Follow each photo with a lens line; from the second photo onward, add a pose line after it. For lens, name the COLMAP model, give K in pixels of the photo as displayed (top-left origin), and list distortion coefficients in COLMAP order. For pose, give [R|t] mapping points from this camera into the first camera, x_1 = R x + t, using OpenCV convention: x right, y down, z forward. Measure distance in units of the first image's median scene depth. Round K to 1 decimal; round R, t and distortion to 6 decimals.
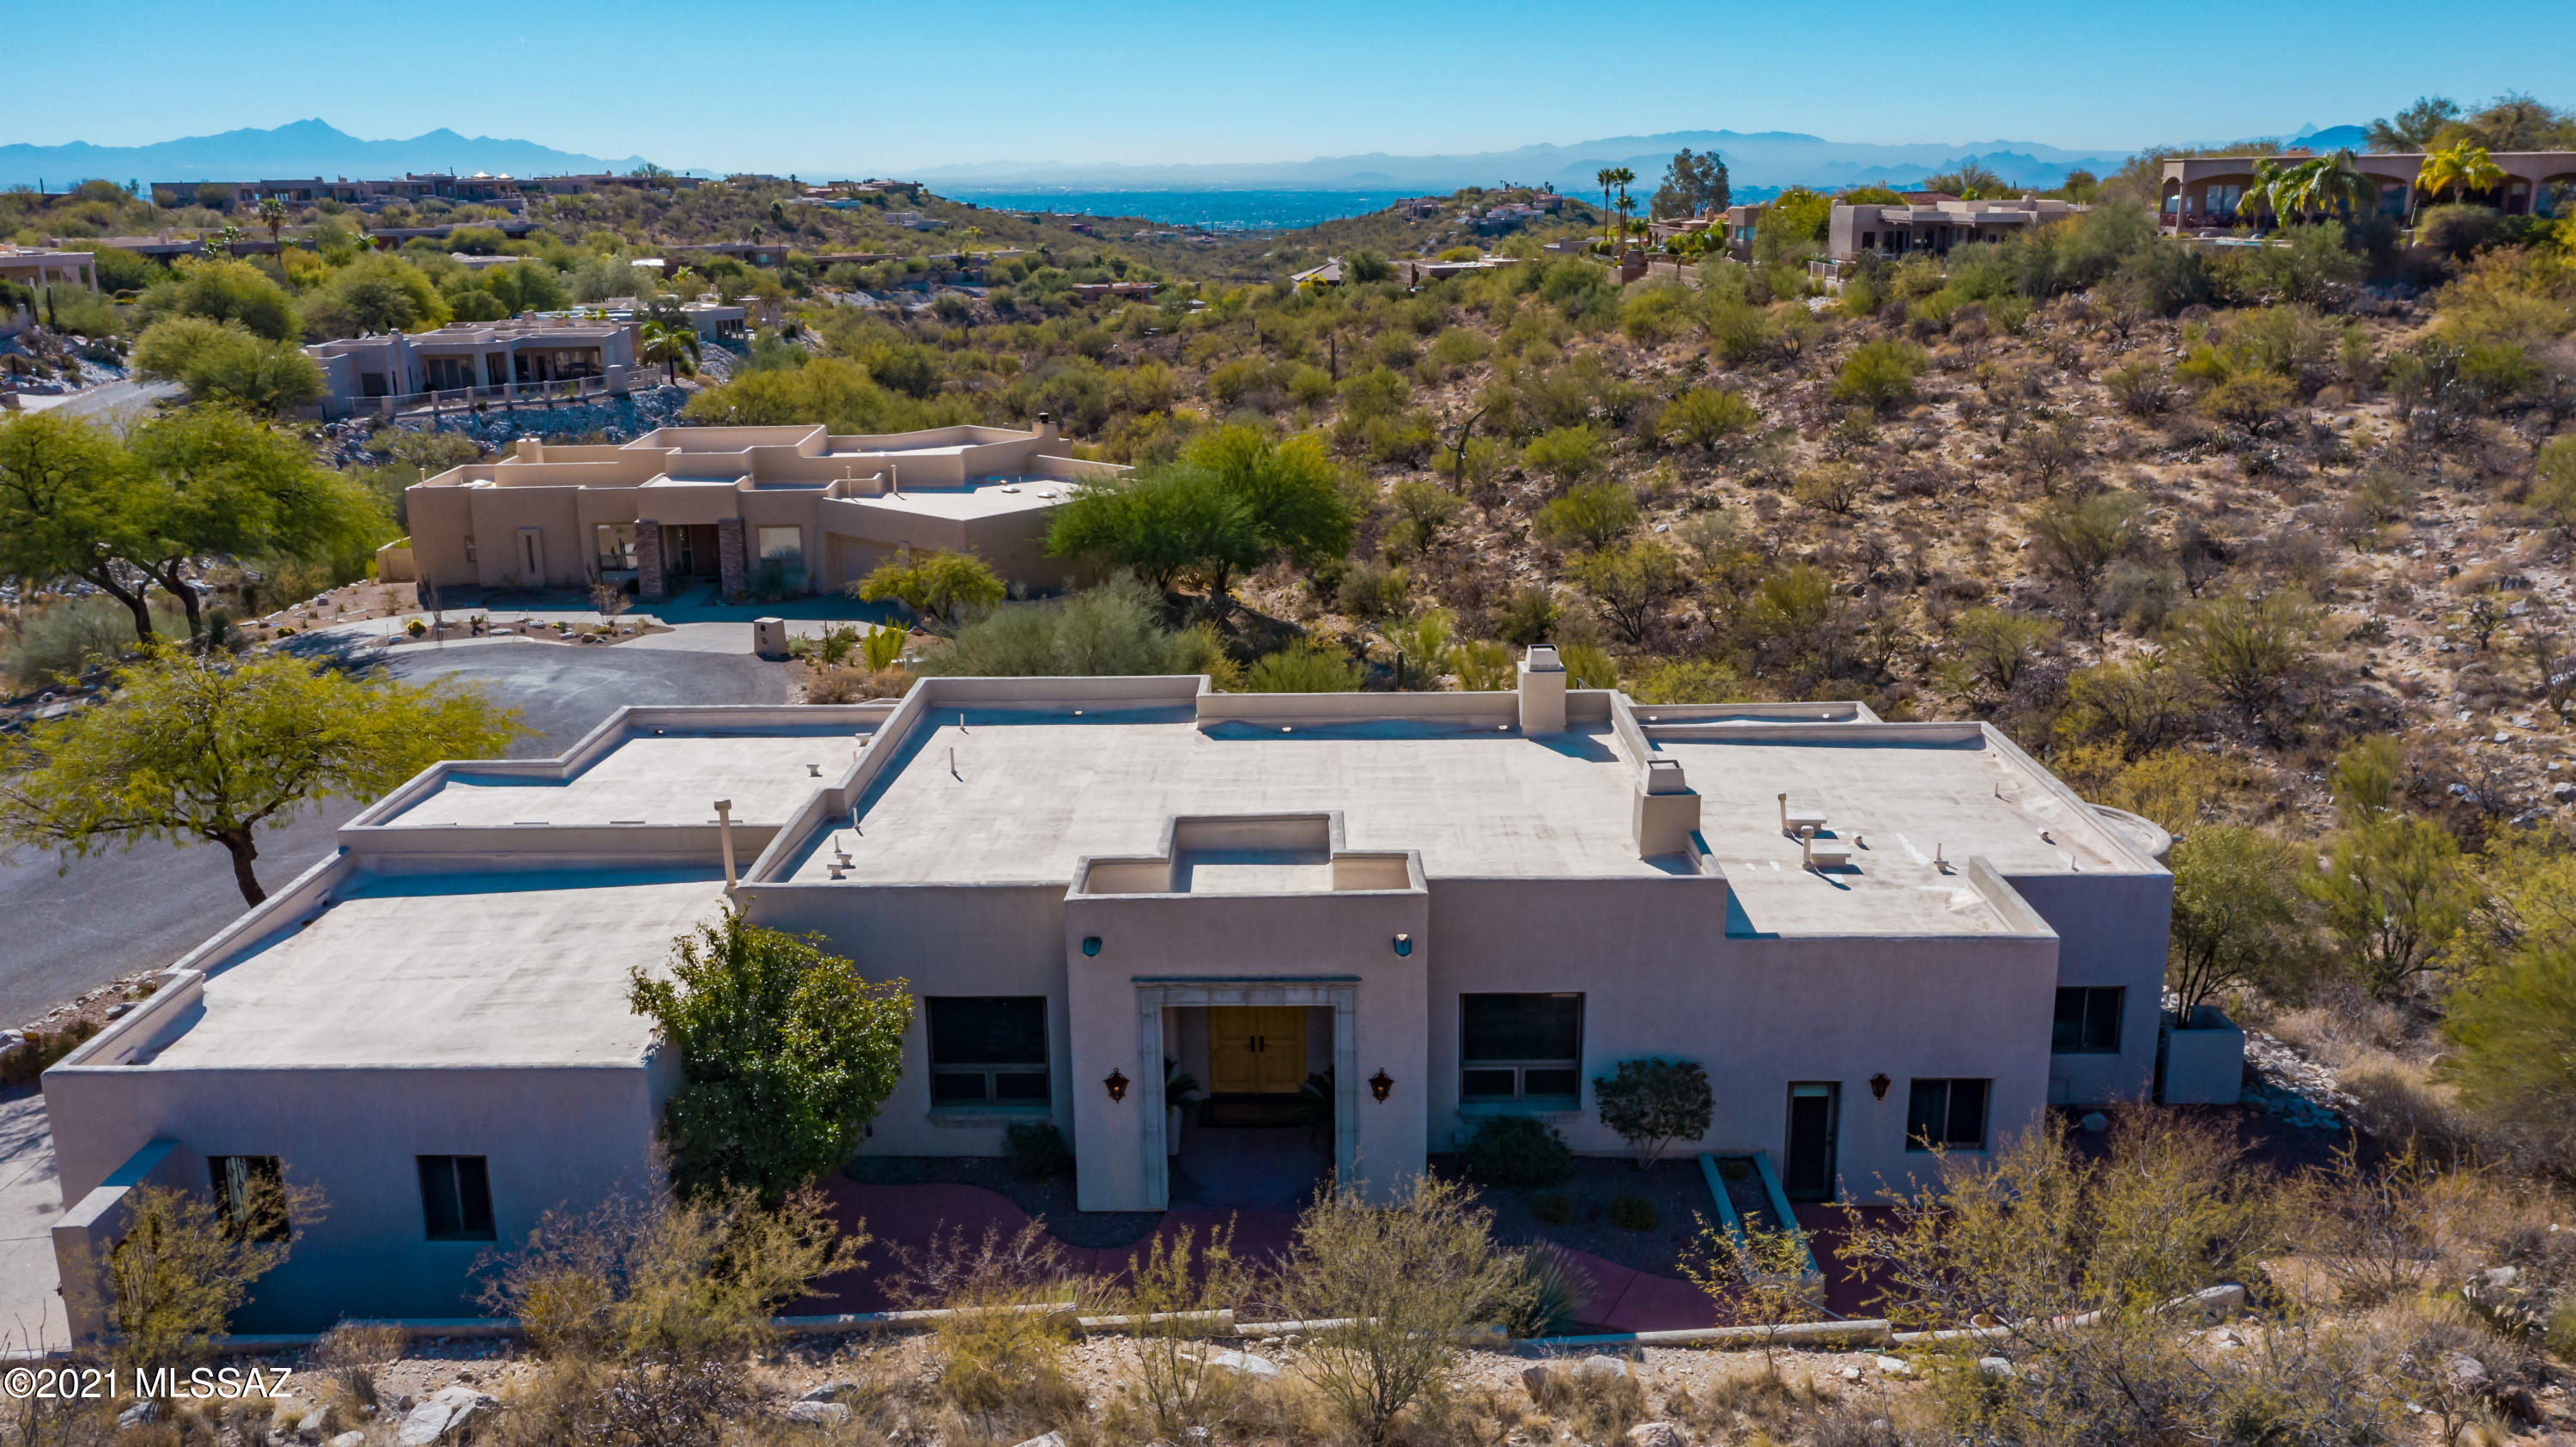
lens RADIAL K [[2034.8, 0, 1288.0], [0, 2034.8, 723.5], [0, 0, 1]] dist [0.002257, 0.035458]
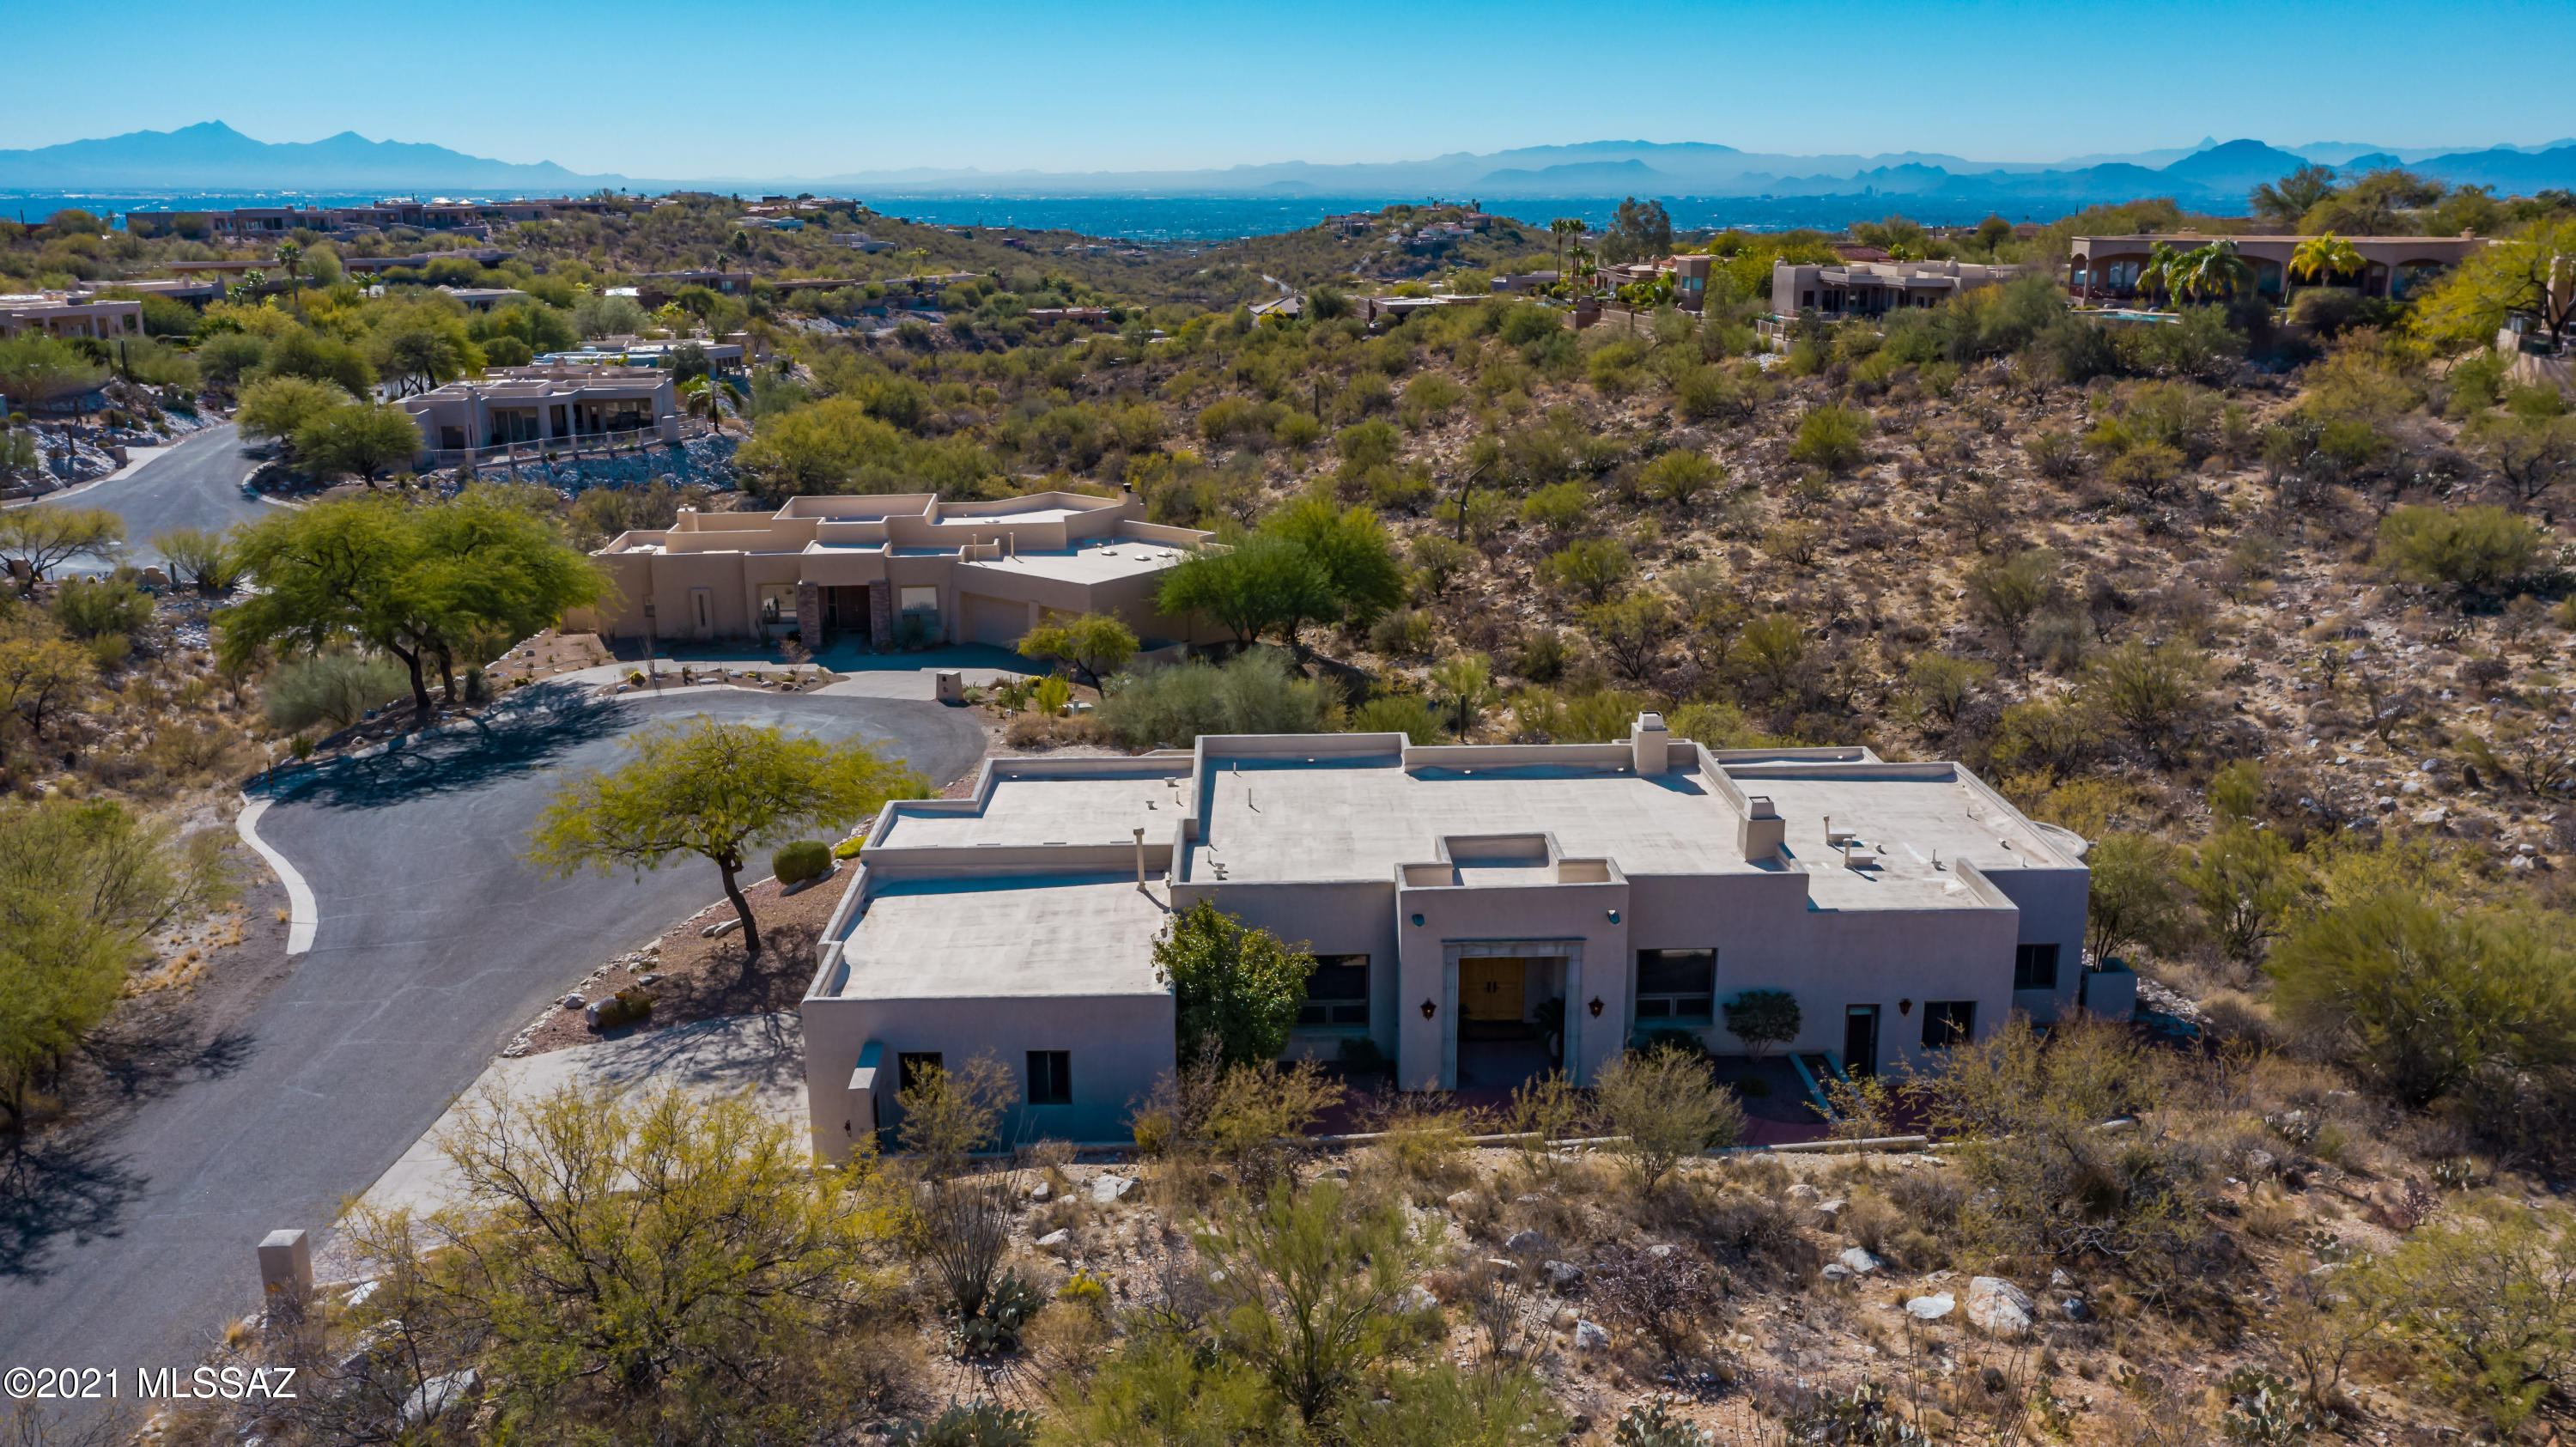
lens RADIAL K [[2038.1, 0, 1288.0], [0, 2038.1, 723.5], [0, 0, 1]] dist [-0.010283, 0.067951]
pose [[0.999265, -0.006069, 0.037858, -0.066477], [0.006208, 0.999974, -0.003547, -0.009869], [-0.037835, 0.003779, 0.999277, -0.149992]]
